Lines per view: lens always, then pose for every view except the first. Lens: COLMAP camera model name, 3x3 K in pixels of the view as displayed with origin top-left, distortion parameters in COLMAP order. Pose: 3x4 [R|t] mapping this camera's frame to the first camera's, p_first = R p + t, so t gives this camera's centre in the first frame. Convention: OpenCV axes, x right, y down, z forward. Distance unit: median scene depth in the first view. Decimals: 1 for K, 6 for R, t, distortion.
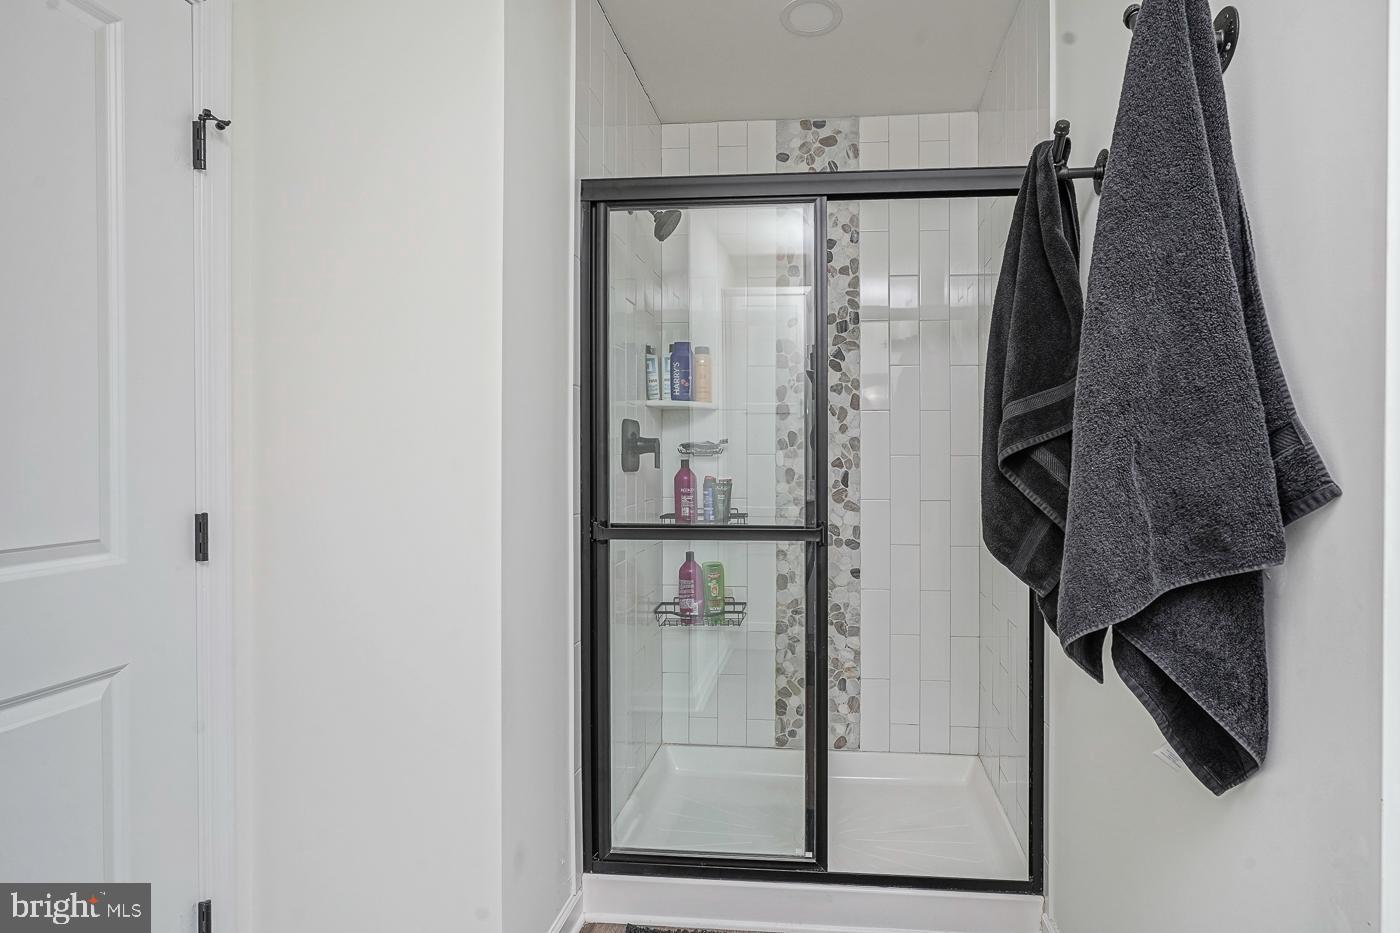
lens RADIAL K [[675.4, 0, 700.0], [0, 675.4, 478.1], [0, 0, 1]] dist [0.000132, 0.000193]
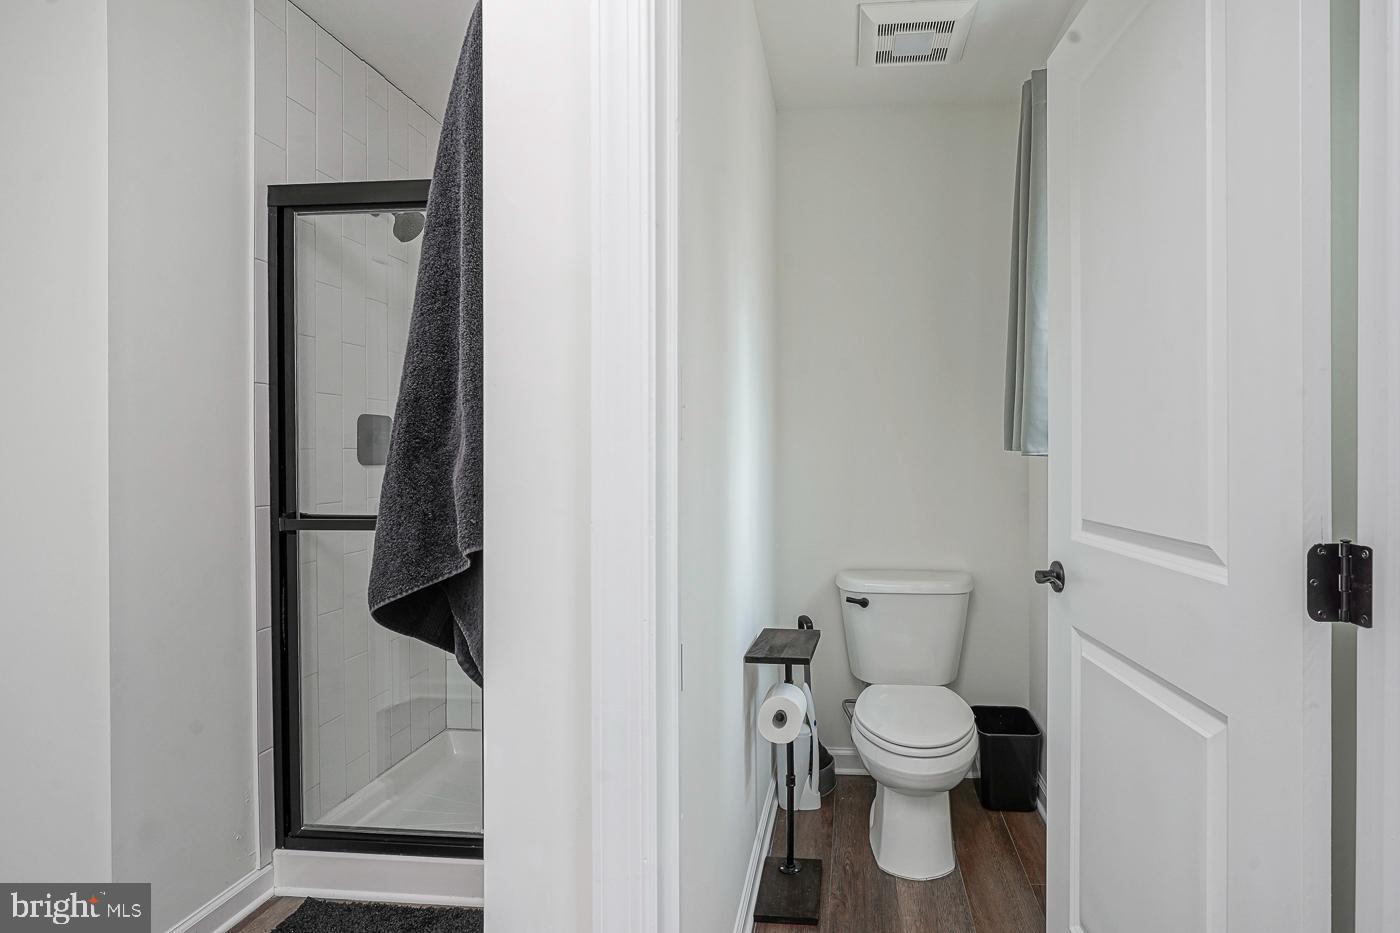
lens RADIAL K [[674.0, 0, 699.3], [0, 674.0, 473.5], [0, 0, 1]] dist [-0.001055, 0.001092]
pose [[0.999967, -0.003066, -0.007509, 0.493746], [0.003084, 0.999992, 0.002454, 0.002827], [0.007502, -0.002477, 0.999969, -0.036806]]
